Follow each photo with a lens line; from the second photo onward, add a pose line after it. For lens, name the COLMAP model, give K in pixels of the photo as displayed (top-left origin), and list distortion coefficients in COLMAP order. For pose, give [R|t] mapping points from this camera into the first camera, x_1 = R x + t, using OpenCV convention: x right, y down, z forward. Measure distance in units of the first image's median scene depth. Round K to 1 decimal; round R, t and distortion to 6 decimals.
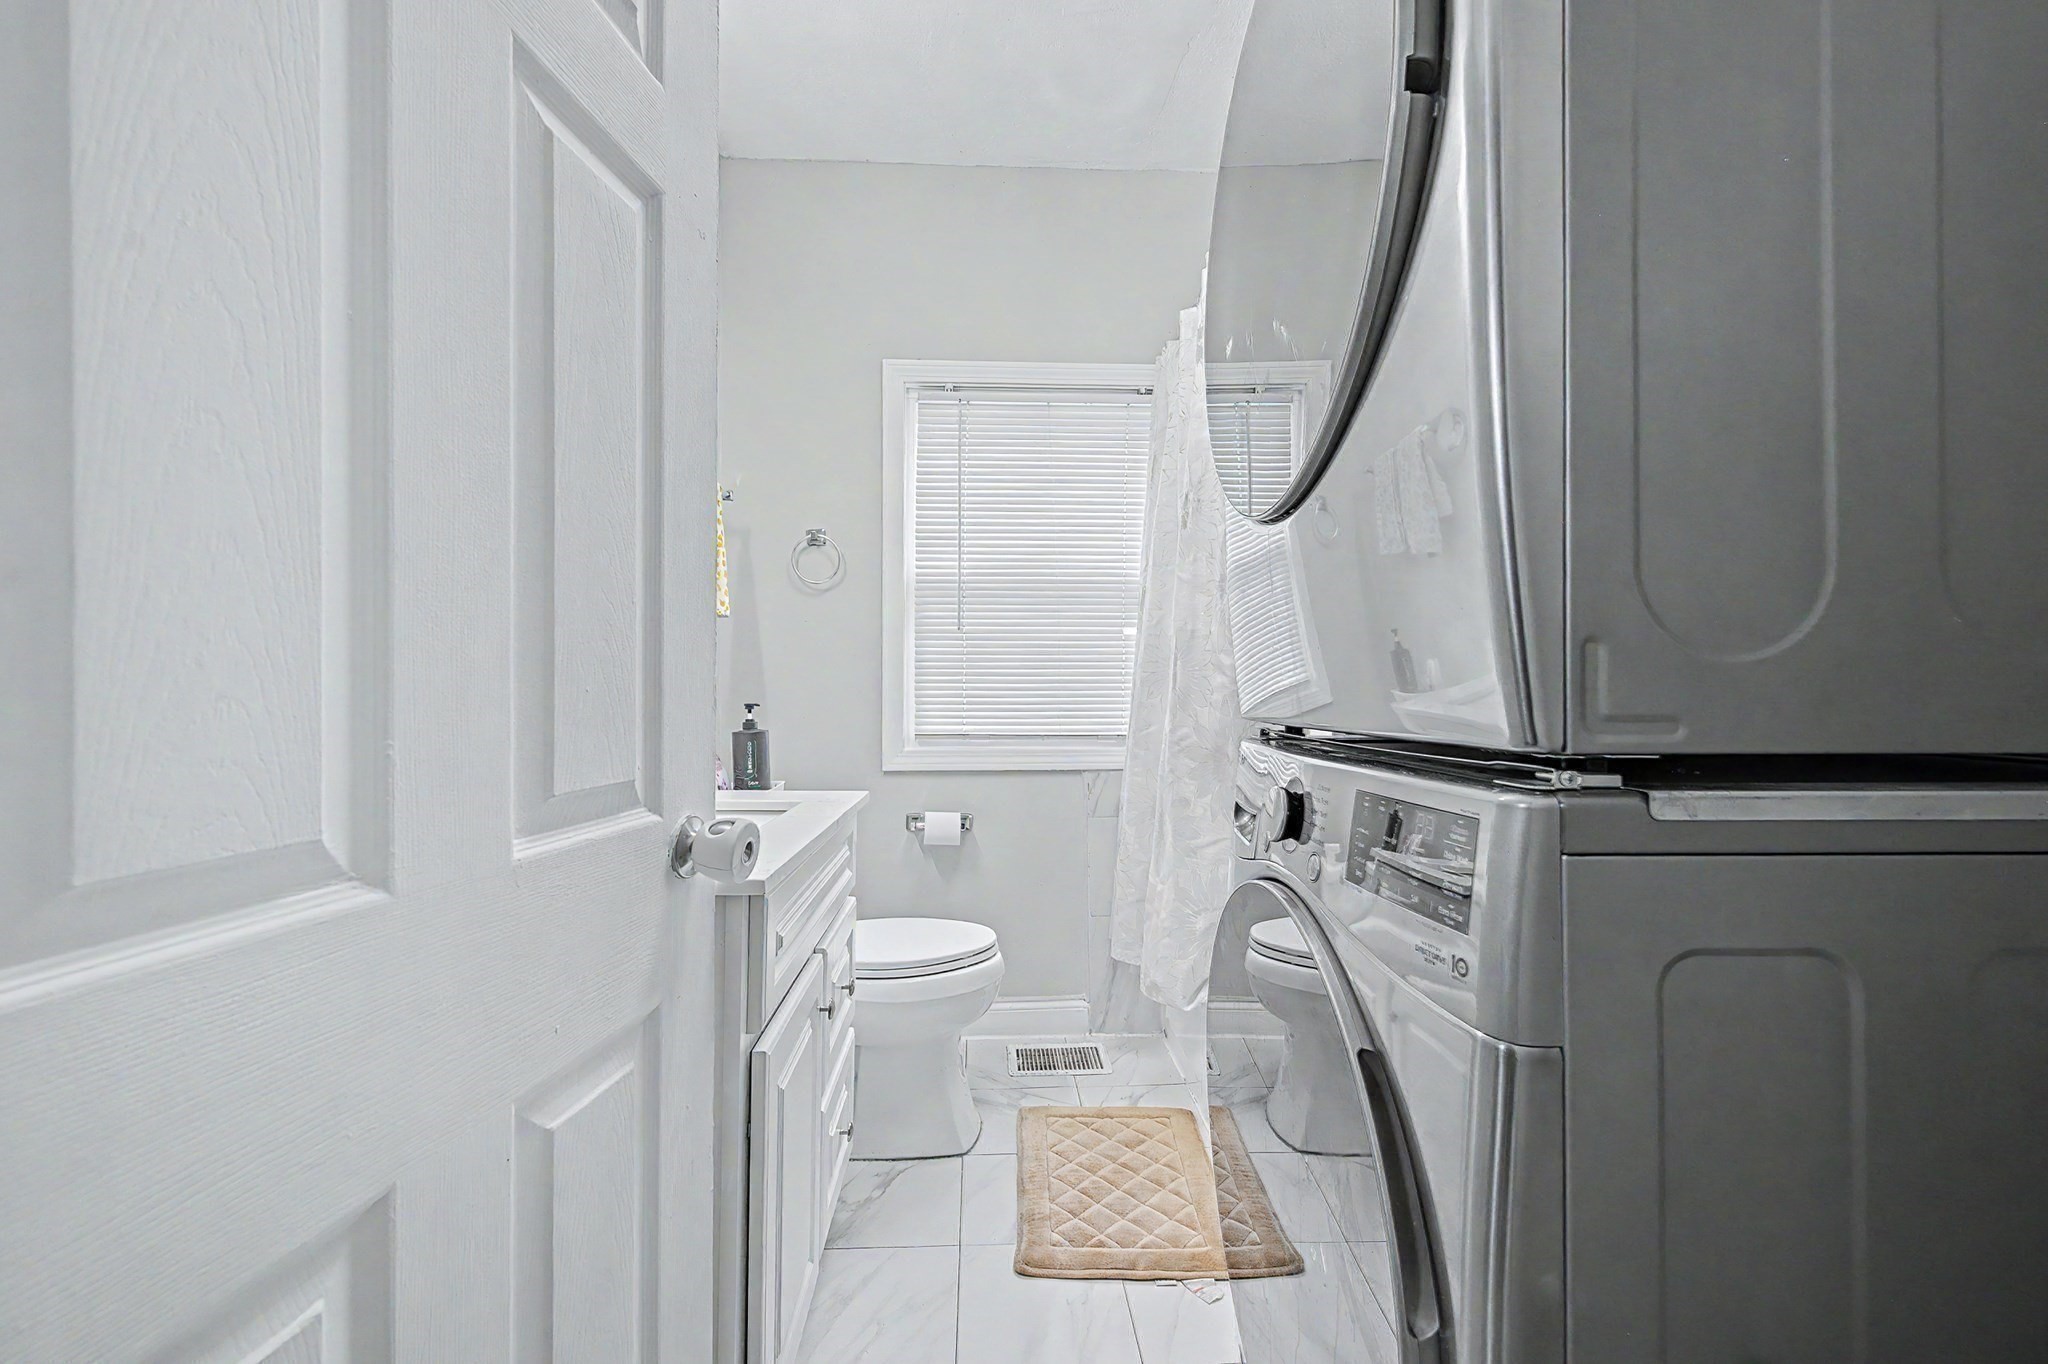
lens RADIAL K [[810.7, 0, 1025.0], [0, 810.7, 683.1], [0, 0, 1]] dist [0.003574, -0.000160]
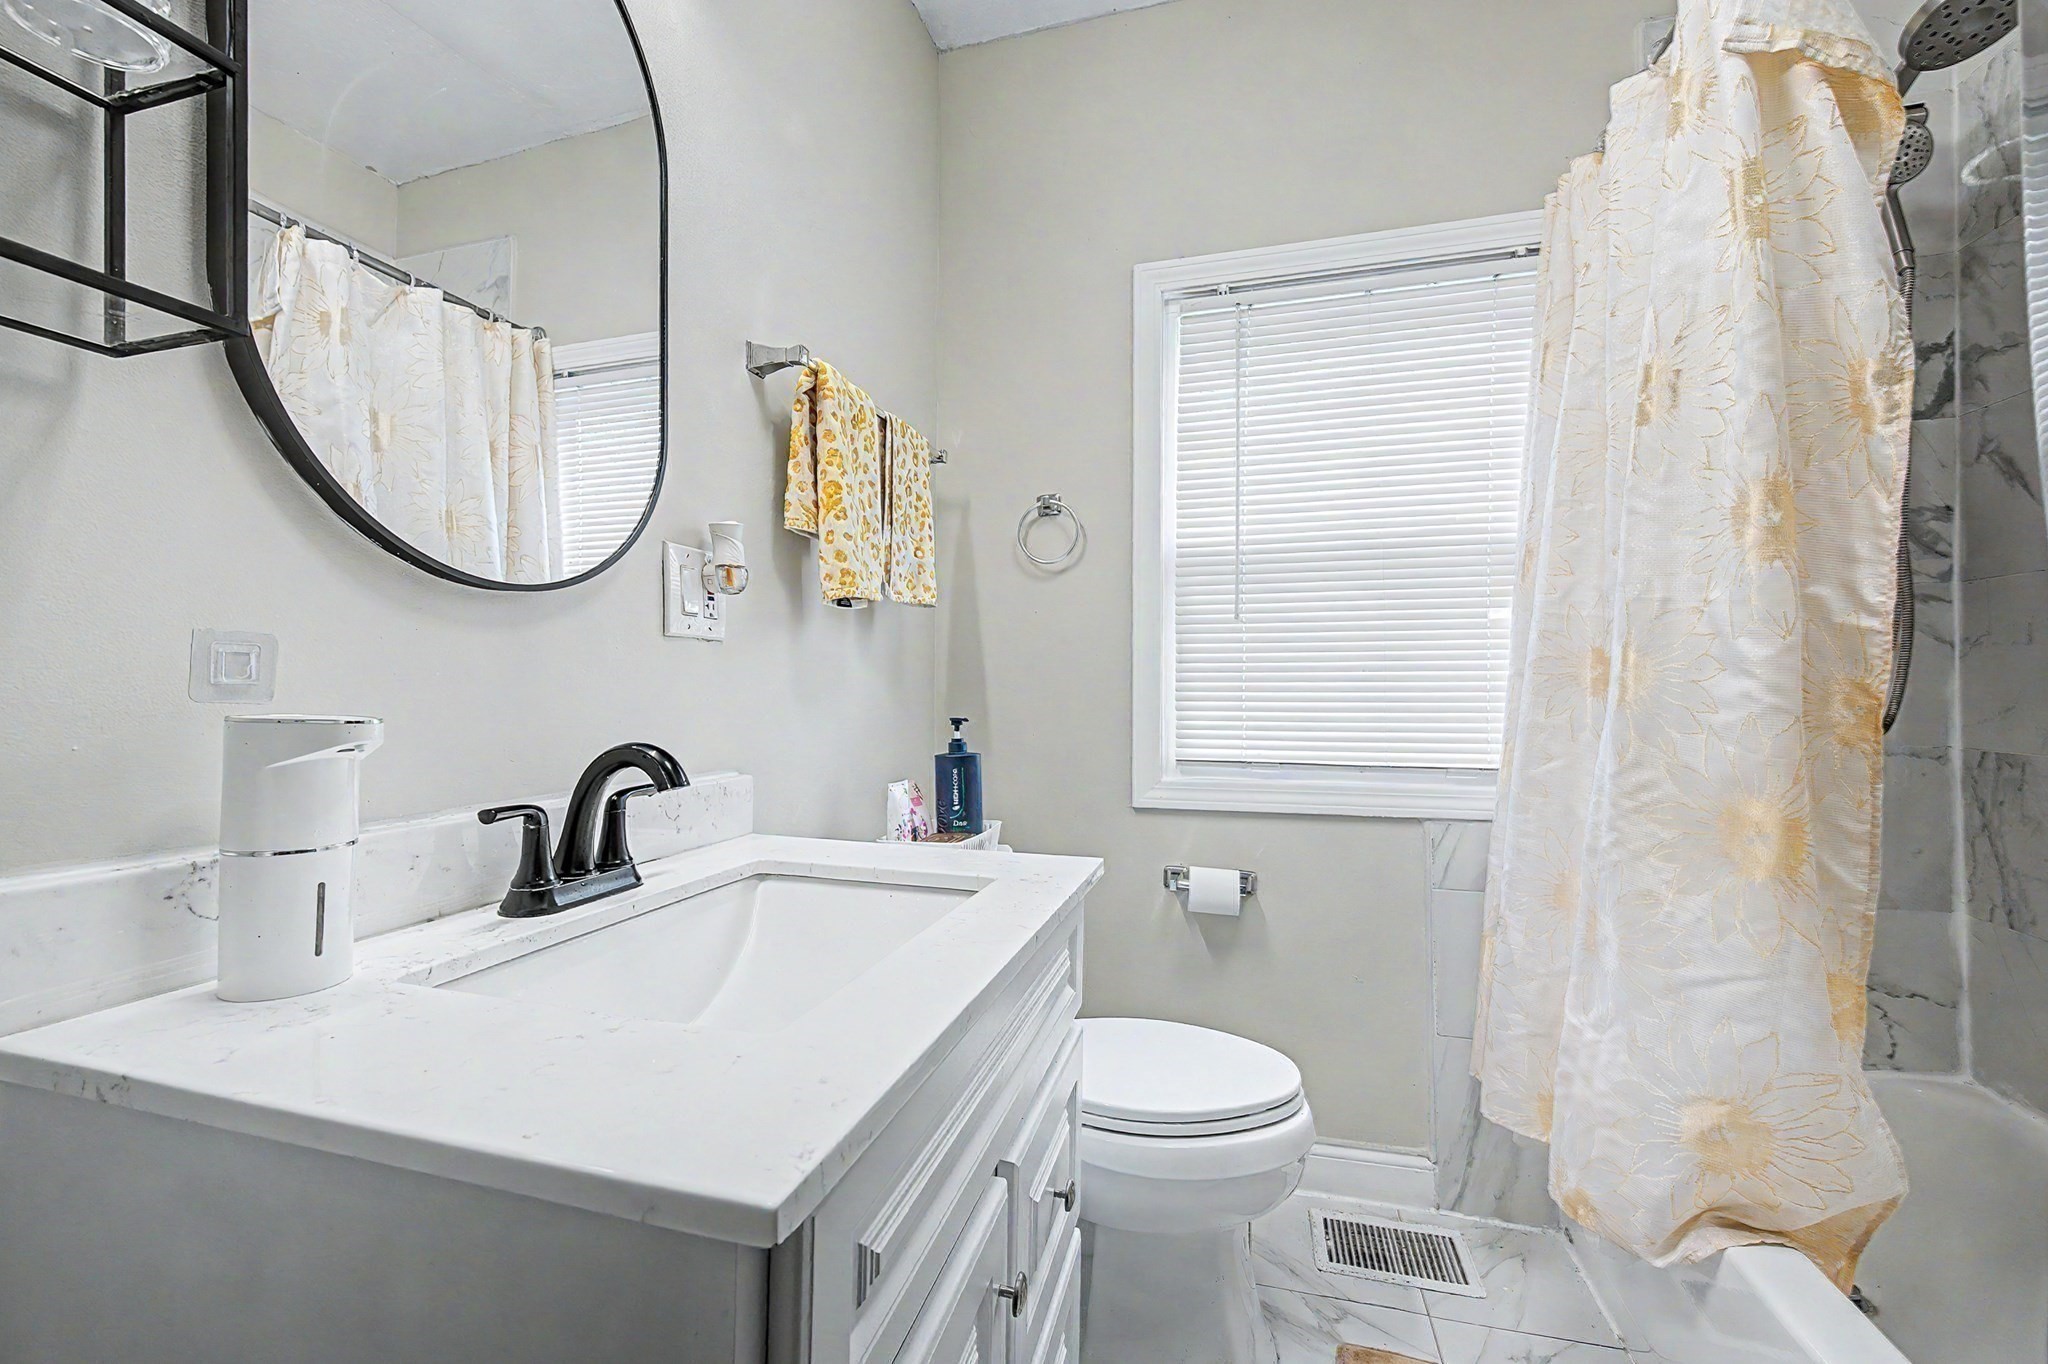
lens RADIAL K [[810.7, 0, 1030.3], [0, 810.7, 689.7], [0, 0, 1]] dist [0.003574, -0.000160]
pose [[0.951453, -0.000160, -0.307793, -0.034797], [-0.000137, 1.000000, -0.000944, -0.000479], [0.307793, 0.000940, 0.951453, 0.256073]]
